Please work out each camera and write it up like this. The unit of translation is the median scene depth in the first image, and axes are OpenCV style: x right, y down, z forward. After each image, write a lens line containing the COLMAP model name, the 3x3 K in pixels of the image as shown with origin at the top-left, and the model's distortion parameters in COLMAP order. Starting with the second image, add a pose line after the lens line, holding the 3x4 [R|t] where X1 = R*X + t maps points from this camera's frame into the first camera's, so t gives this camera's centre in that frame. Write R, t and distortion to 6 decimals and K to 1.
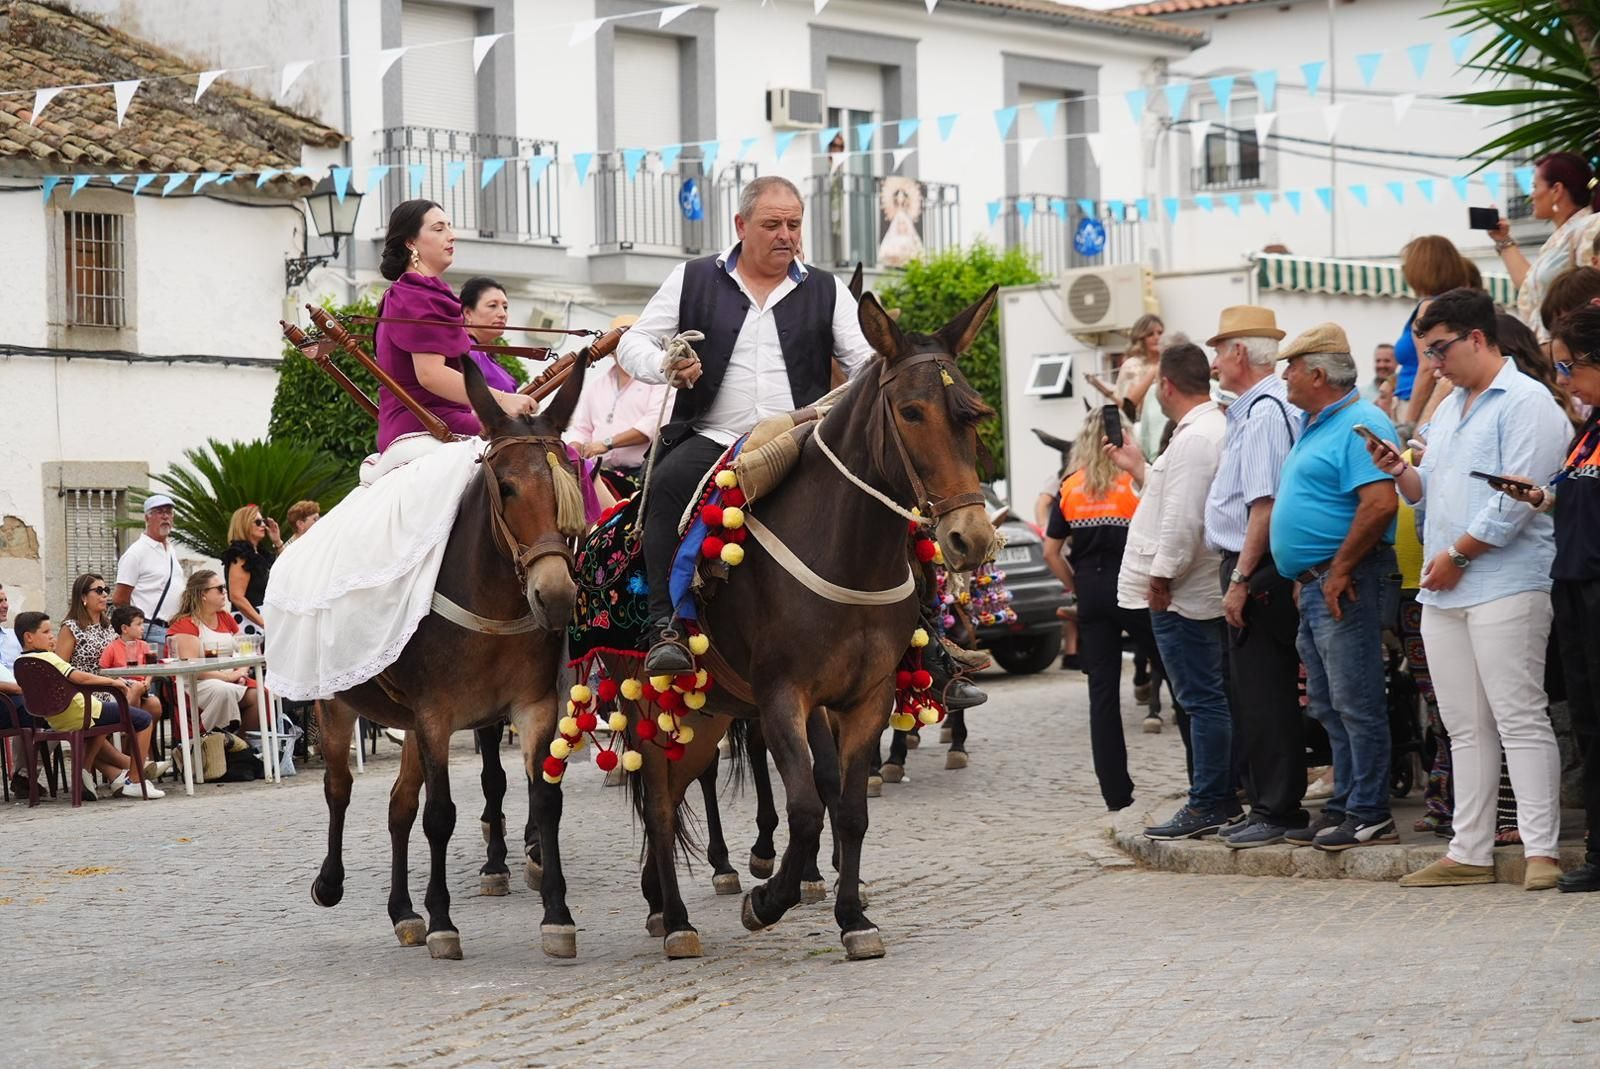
lens RADIAL K [[3216.2, 0, 800.0], [0, 3216.2, 534.5], [0, 0, 1]] dist [-0.016094, 0.055574]
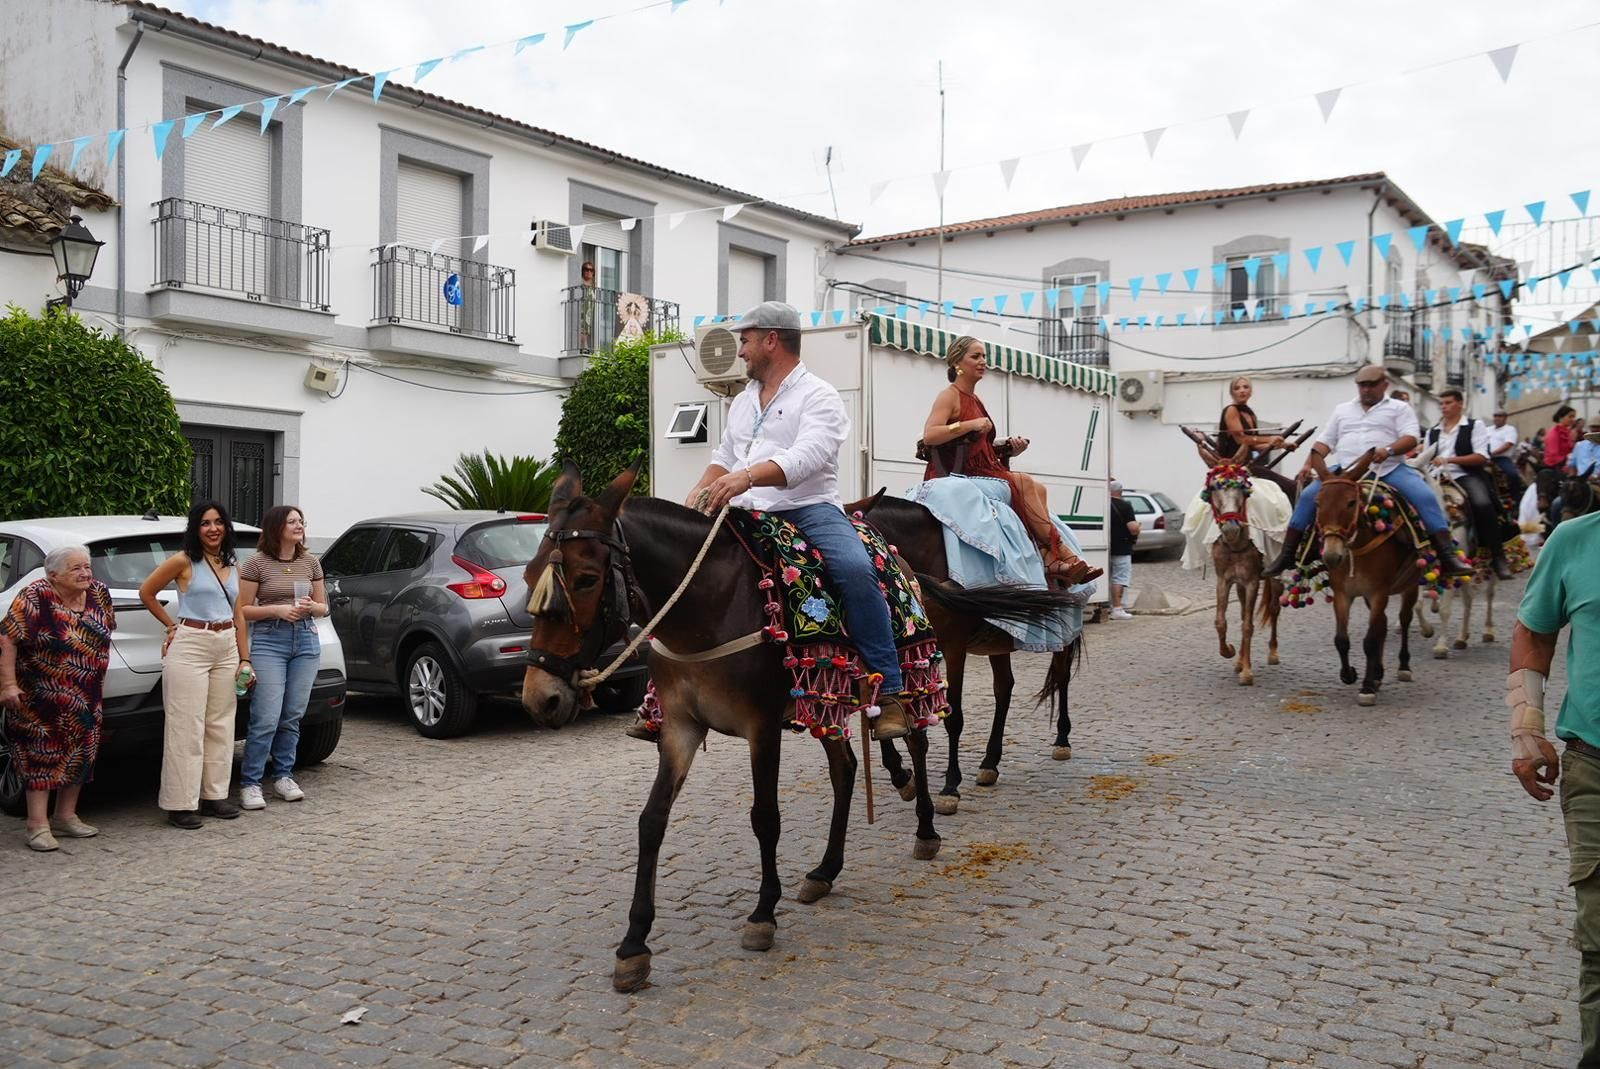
lens RADIAL K [[3002.0, 0, 716.0], [0, 3002.0, 501.4], [0, 0, 1]] dist [0.043419, 0.093964]
pose [[0.995139, 0.035559, 0.091835, -0.021331], [-0.033692, 0.999194, -0.021801, 0.002832], [-0.092536, 0.018600, 0.995536, -0.130096]]
